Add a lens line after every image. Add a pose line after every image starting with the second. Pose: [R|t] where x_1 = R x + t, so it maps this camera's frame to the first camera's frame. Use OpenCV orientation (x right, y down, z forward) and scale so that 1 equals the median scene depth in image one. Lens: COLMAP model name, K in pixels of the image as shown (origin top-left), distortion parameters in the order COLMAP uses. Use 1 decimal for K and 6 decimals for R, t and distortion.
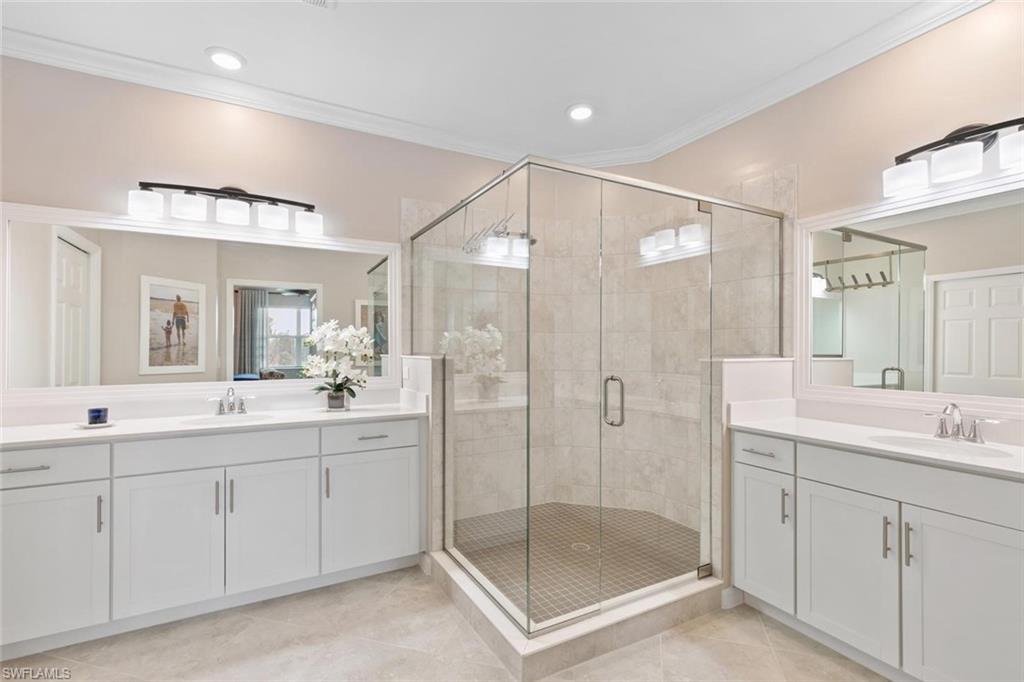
lens RADIAL K [[459.9, 0, 505.6], [0, 459.9, 345.9], [0, 0, 1]] dist [0.007692, -0.000868]
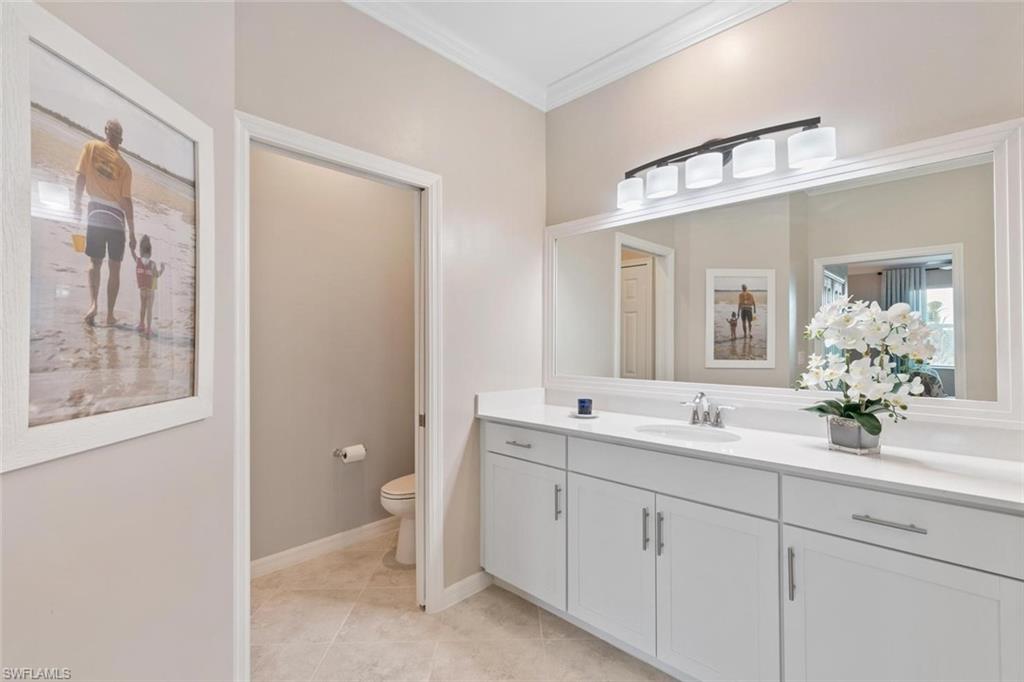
lens RADIAL K [[459.9, 0, 521.1], [0, 459.9, 334.1], [0, 0, 1]] dist [0.007692, -0.000868]
pose [[0.308377, -0.012347, -0.951184, 0.040749], [0.003890, 0.999924, -0.011718, -0.000517], [0.951256, -0.000087, 0.308402, 0.300383]]
